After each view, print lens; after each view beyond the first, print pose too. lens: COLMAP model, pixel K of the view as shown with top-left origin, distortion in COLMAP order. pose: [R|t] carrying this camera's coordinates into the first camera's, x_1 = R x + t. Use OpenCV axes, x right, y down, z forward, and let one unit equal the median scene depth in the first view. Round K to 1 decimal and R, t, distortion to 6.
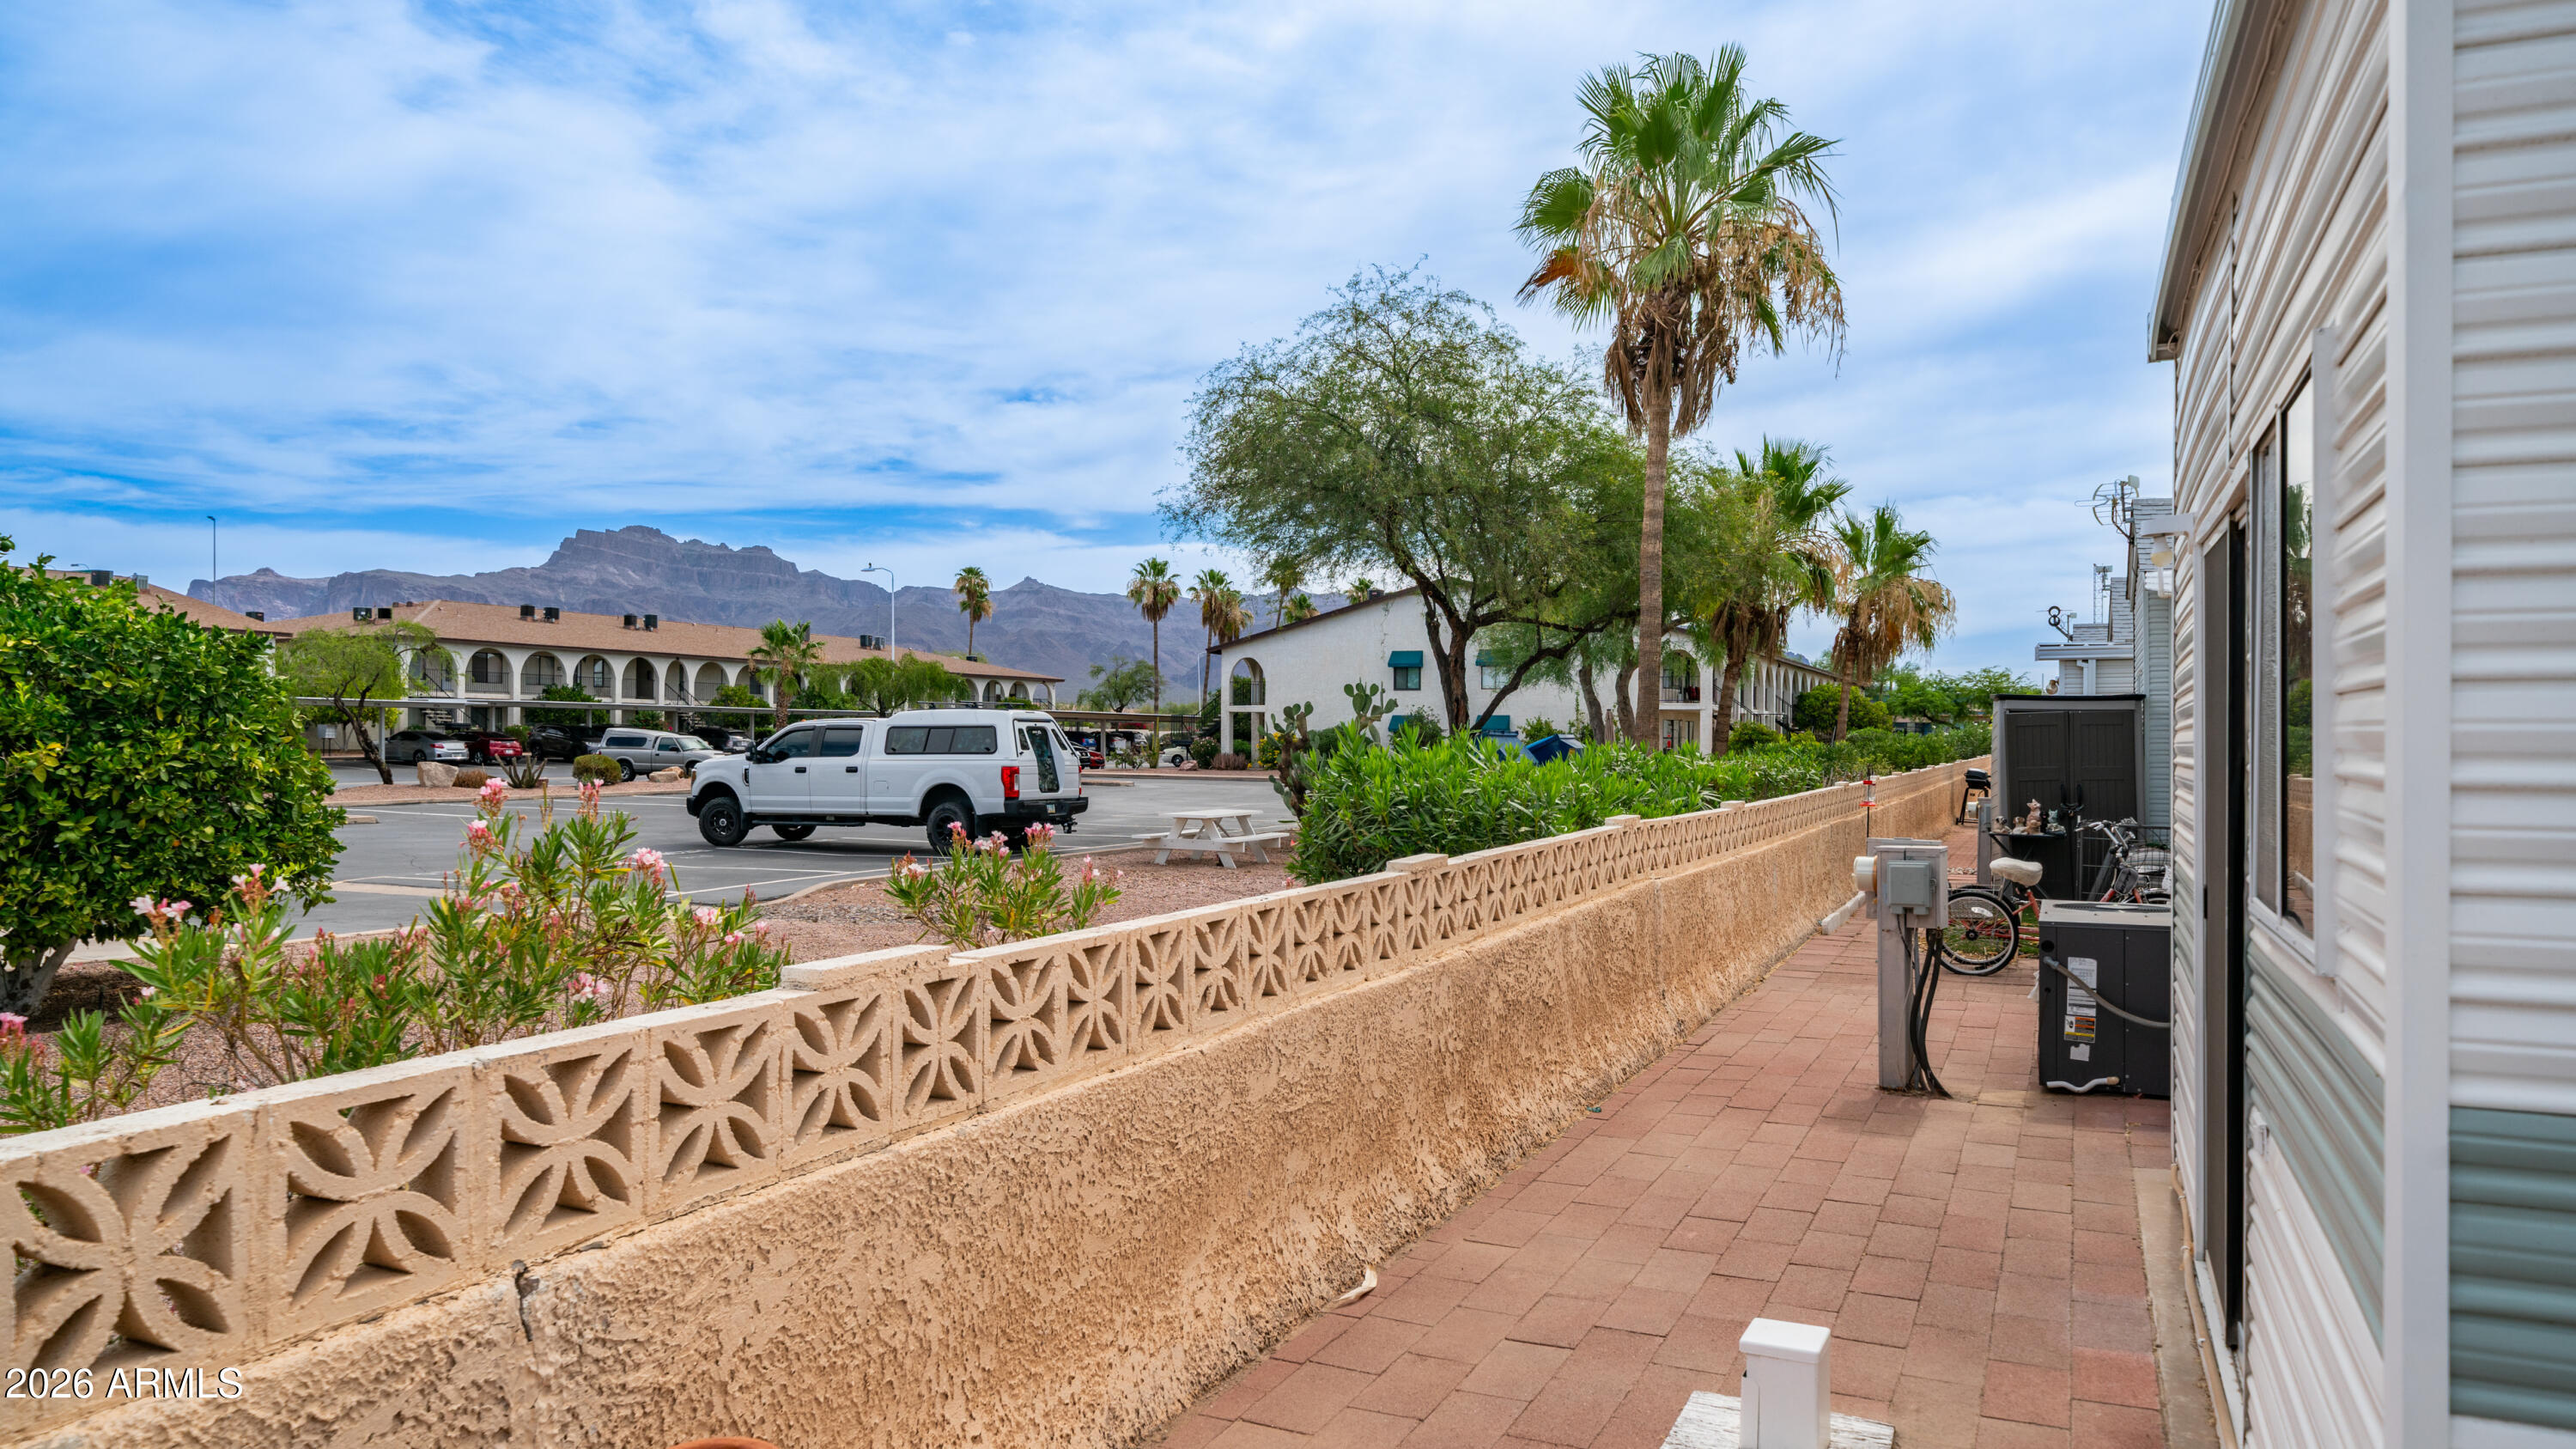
lens RADIAL K [[1692.6, 0, 1288.0], [0, 1692.6, 724.5], [0, 0, 1]] dist [0.003006, -0.001611]
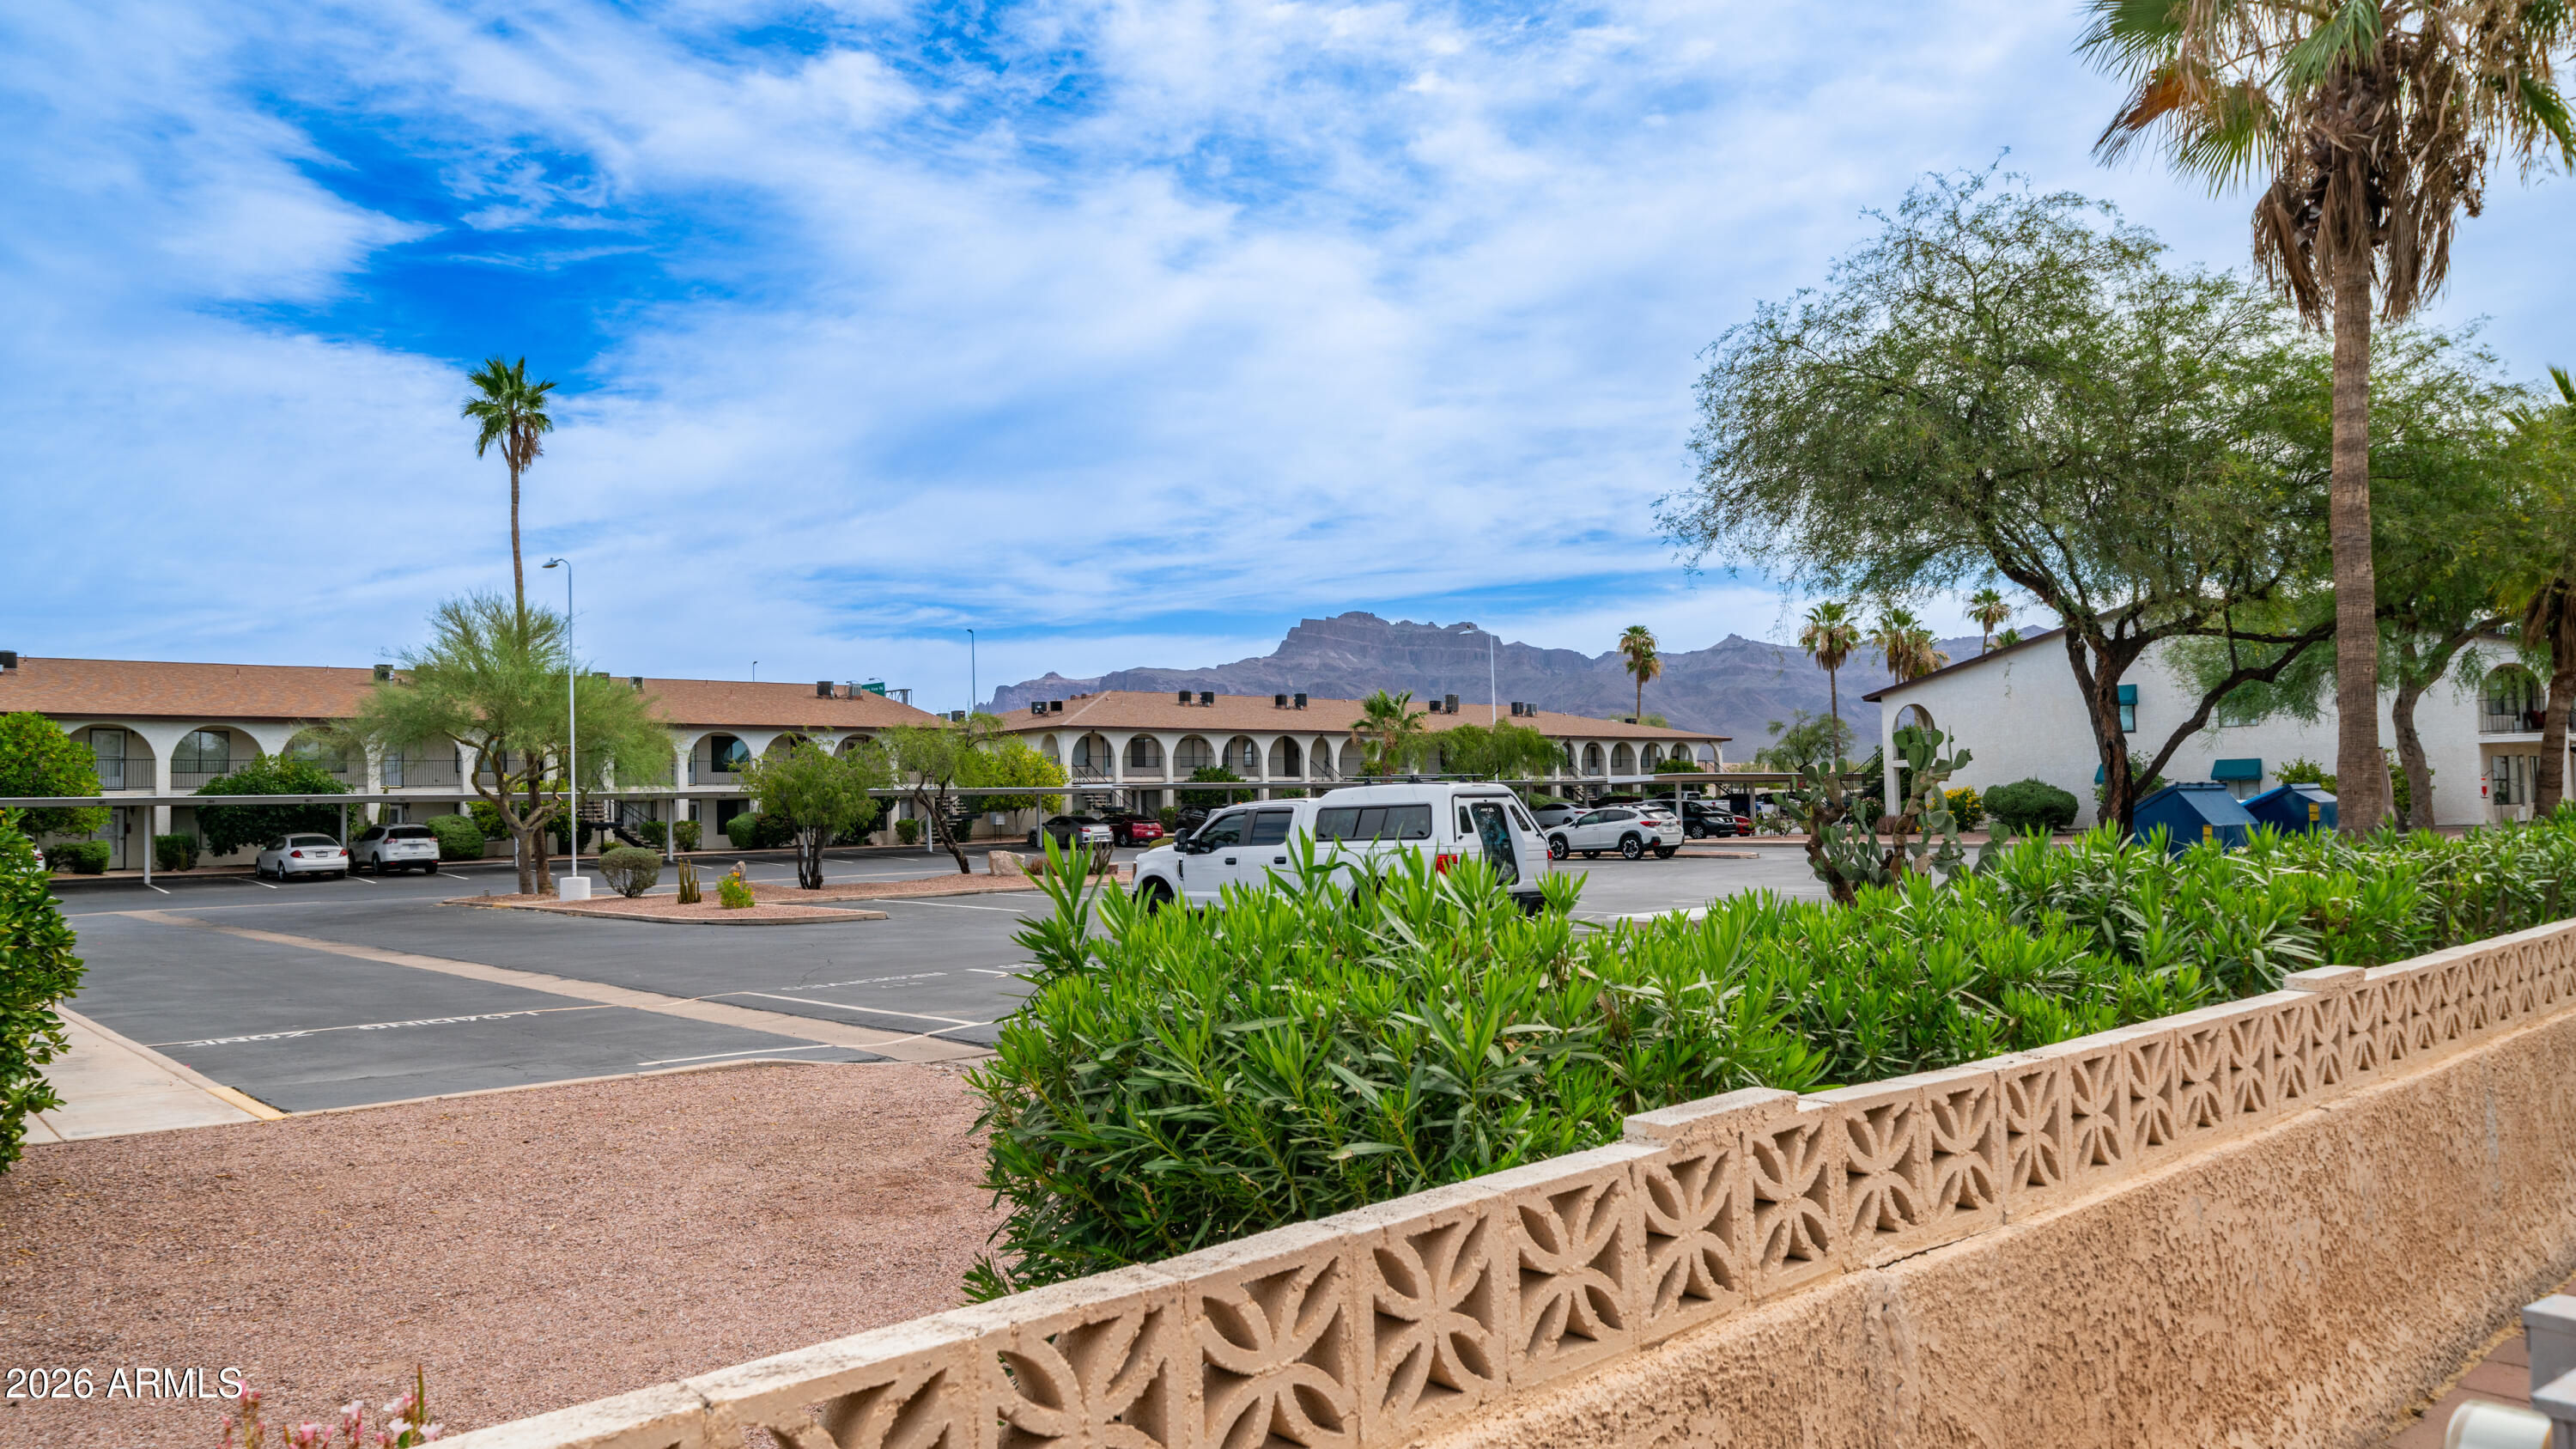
lens RADIAL K [[1692.6, 0, 1288.0], [0, 1692.6, 724.5], [0, 0, 1]] dist [0.003006, -0.001611]
pose [[0.913915, -0.048554, -0.402991, 0.077493], [0.033328, 0.998444, -0.044714, -0.002689], [0.404535, 0.027434, 0.914111, 0.194158]]
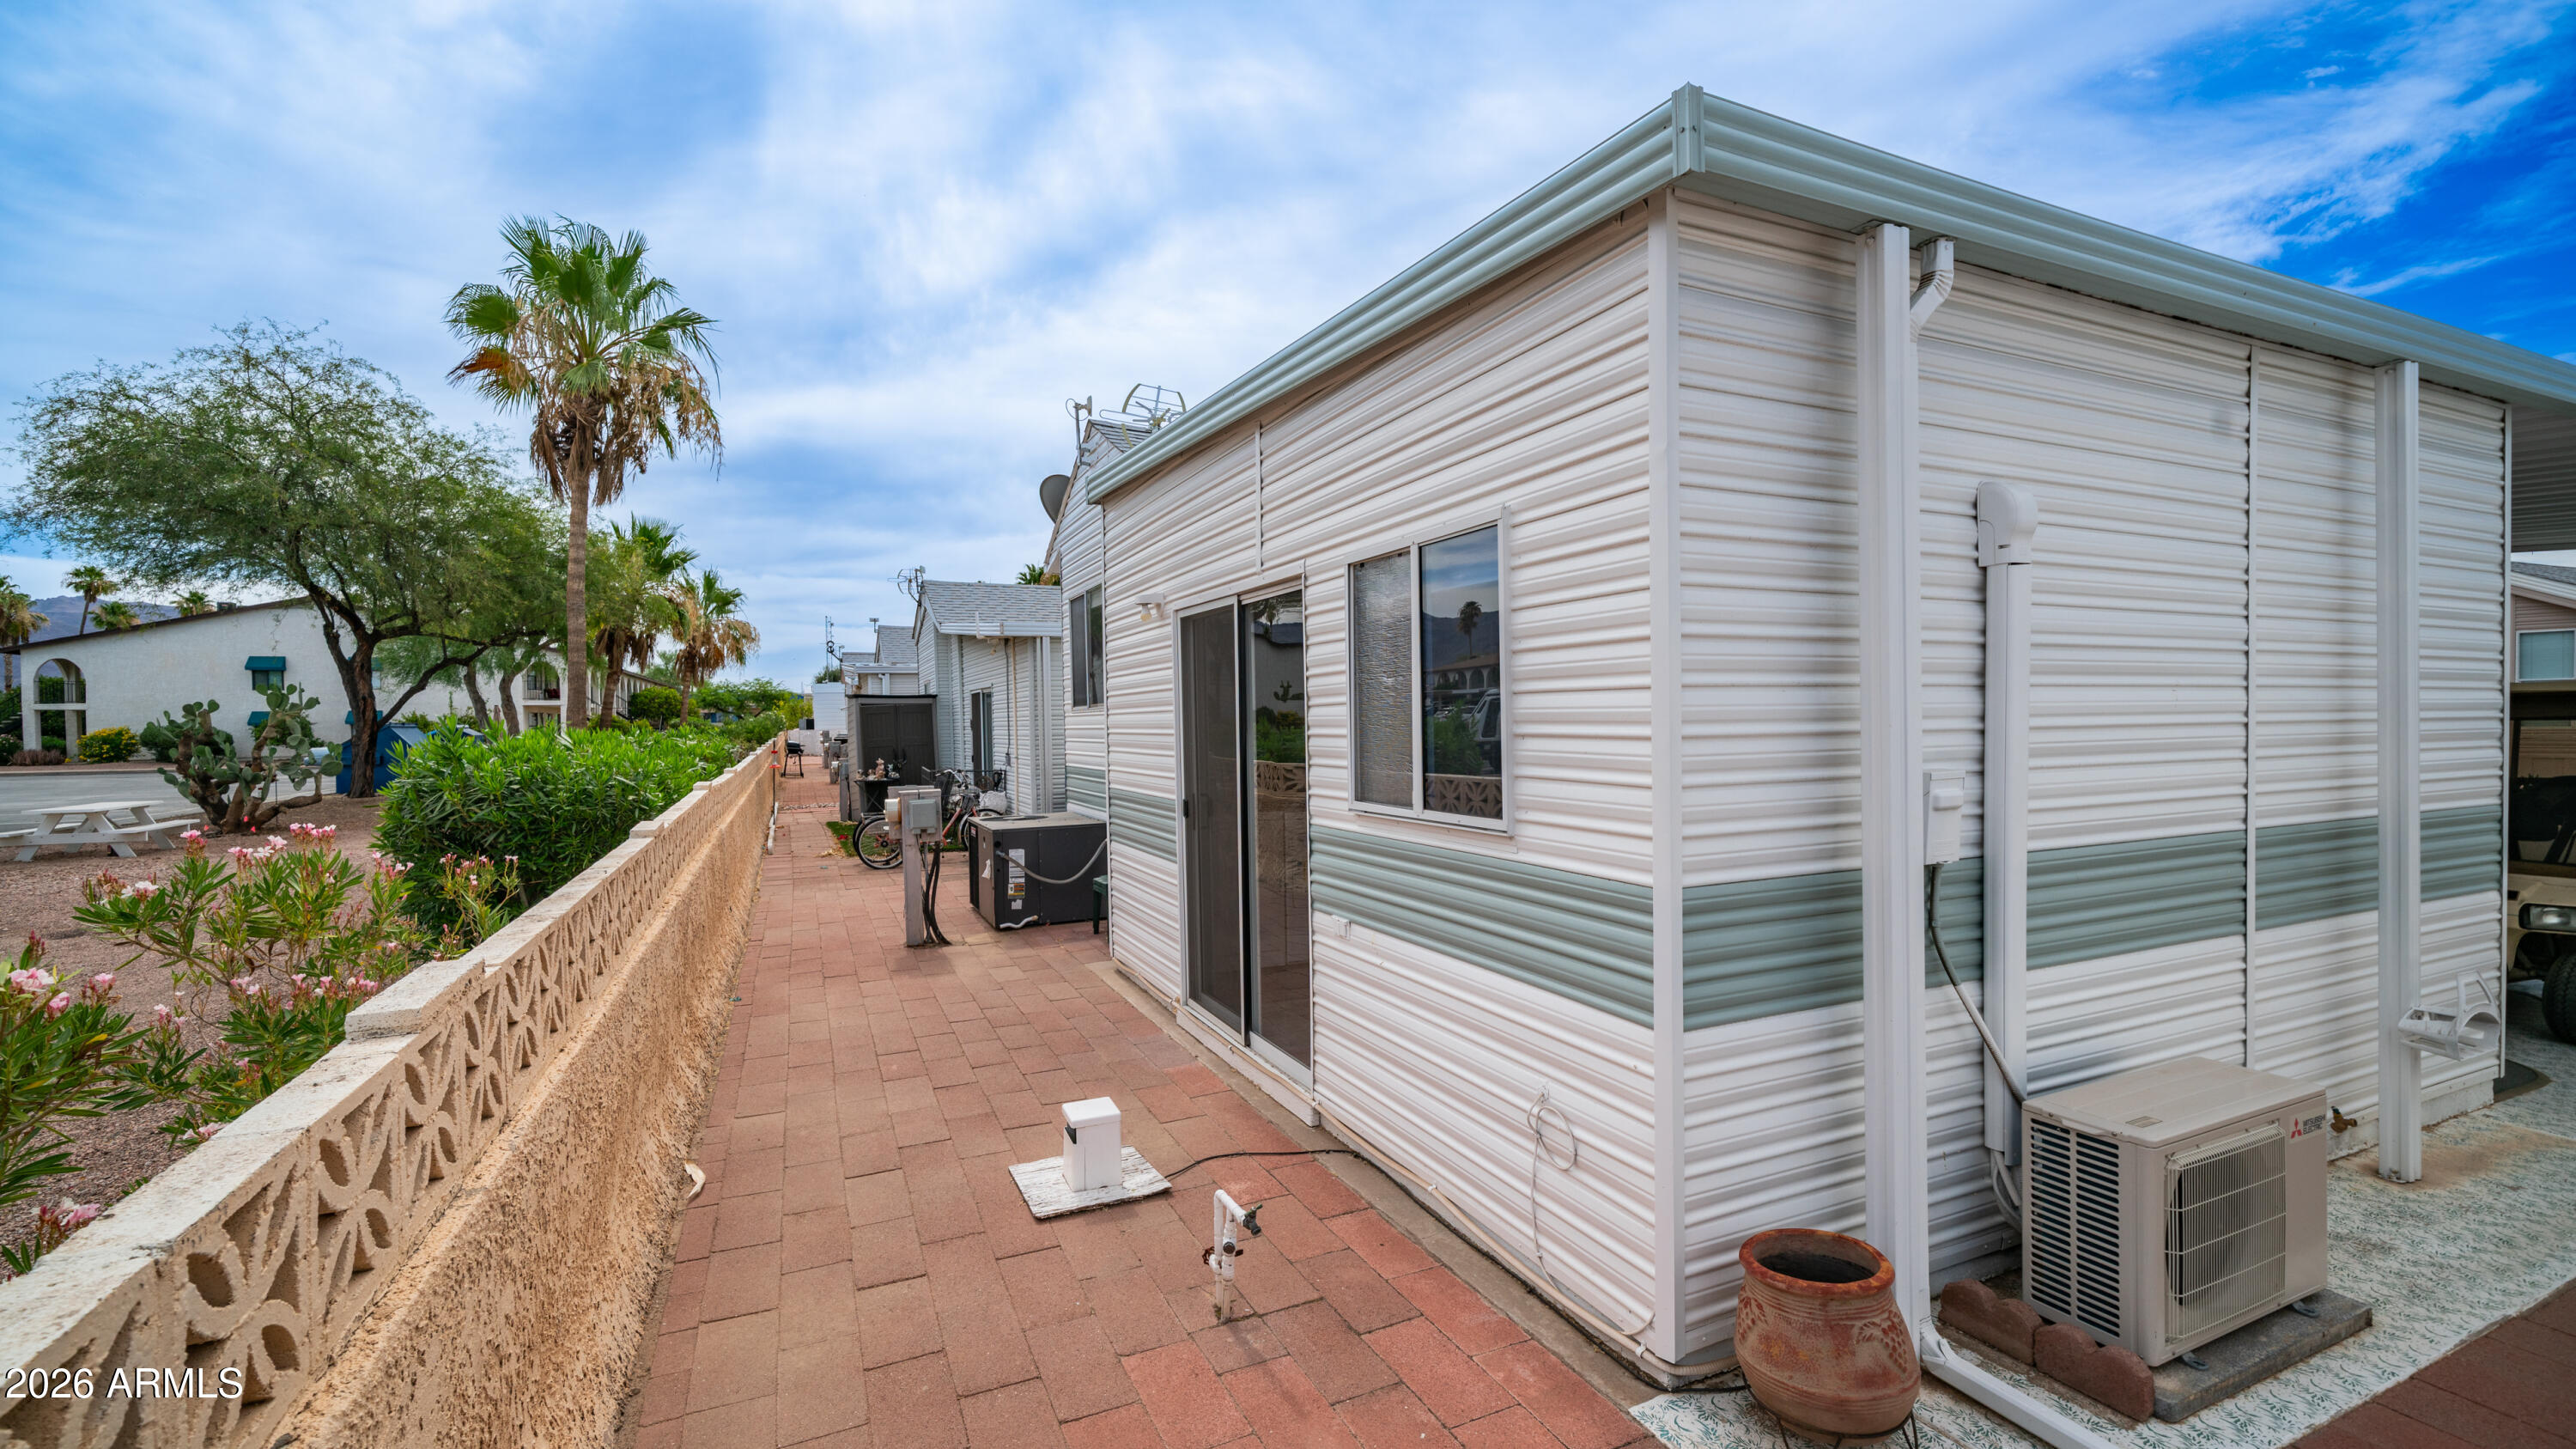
lens RADIAL K [[1039.7, 0, 1250.9], [0, 1039.7, 724.9], [0, 0, 1]] dist [-0.001473, 0.000004]
pose [[0.662665, -0.019463, 0.748663, -0.039155], [0.011242, 0.999808, 0.016042, -0.000210], [-0.748831, -0.002214, 0.662757, 0.033522]]
